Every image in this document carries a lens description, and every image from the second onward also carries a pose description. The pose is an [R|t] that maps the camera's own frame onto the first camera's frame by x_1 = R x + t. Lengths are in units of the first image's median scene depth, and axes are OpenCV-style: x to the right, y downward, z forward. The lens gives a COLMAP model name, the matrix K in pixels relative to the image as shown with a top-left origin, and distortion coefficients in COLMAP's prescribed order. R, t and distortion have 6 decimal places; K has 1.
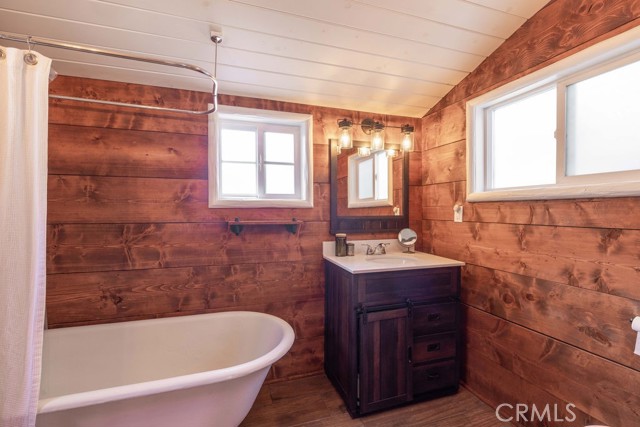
lens RADIAL K [[278.3, 0, 316.4], [0, 278.3, 210.8], [0, 0, 1]] dist [-0.001188, 0.001329]
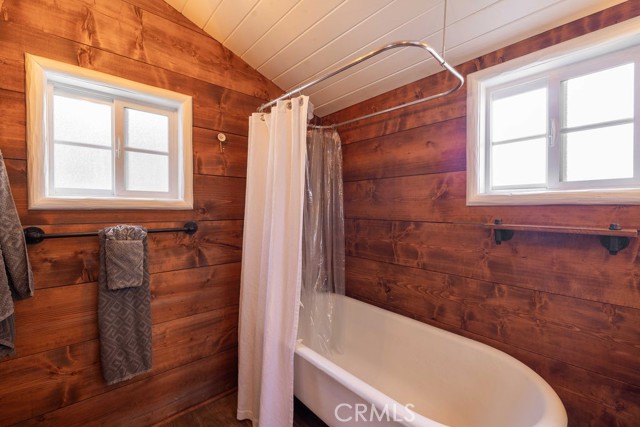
lens RADIAL K [[278.3, 0, 319.5], [0, 278.3, 212.3], [0, 0, 1]] dist [-0.001188, 0.001329]
pose [[0.409615, 0.015270, -0.912131, 0.174256], [-0.002361, 0.999874, 0.015679, -0.002853], [0.912255, -0.004268, 0.409600, 0.285600]]
